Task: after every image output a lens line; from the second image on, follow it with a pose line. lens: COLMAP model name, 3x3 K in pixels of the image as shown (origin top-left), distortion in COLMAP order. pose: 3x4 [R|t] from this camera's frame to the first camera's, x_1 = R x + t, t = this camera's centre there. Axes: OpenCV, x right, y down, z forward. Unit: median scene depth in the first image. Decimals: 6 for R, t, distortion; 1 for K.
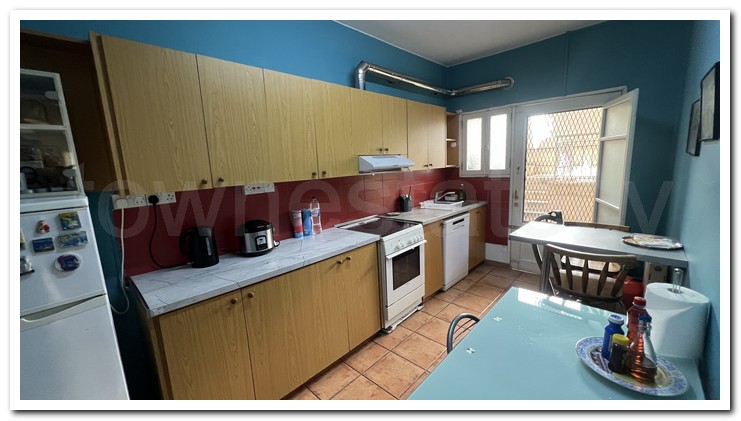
lens RADIAL K [[279.8, 0, 369.6], [0, 279.8, 210.0], [0, 0, 1]] dist [-0.001293, 0.000424]
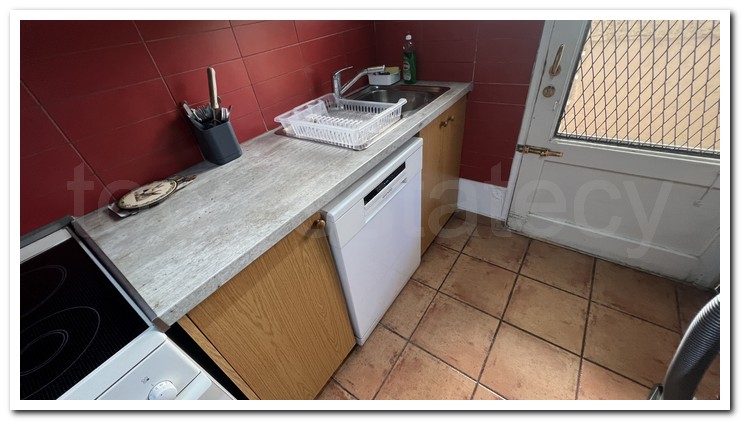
lens RADIAL K [[279.8, 0, 370.6], [0, 279.8, 209.6], [0, 0, 1]] dist [-0.001293, 0.000424]
pose [[0.987742, -0.136238, 0.076194, 0.371069], [0.086016, 0.882364, 0.462638, -0.108919], [-0.130260, -0.450413, 0.883267, 0.964433]]
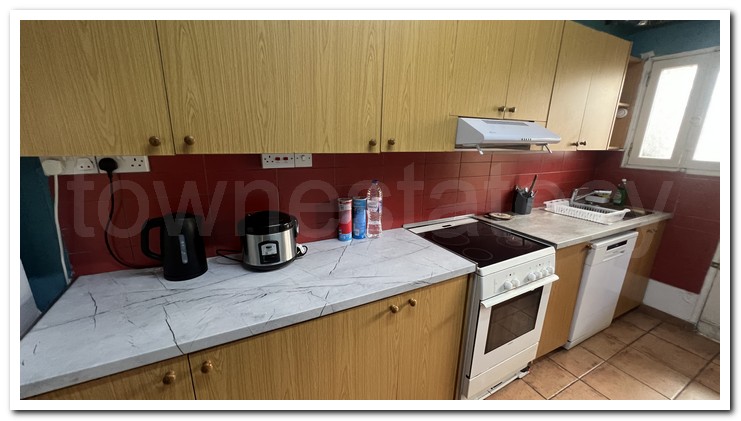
lens RADIAL K [[279.8, 0, 369.5], [0, 279.8, 210.1], [0, 0, 1]] dist [-0.001293, 0.000424]
pose [[0.944304, 0.148005, -0.293912, -0.015862], [-0.117466, 0.985913, 0.119070, -0.054615], [0.307394, -0.077914, 0.948387, 0.394667]]
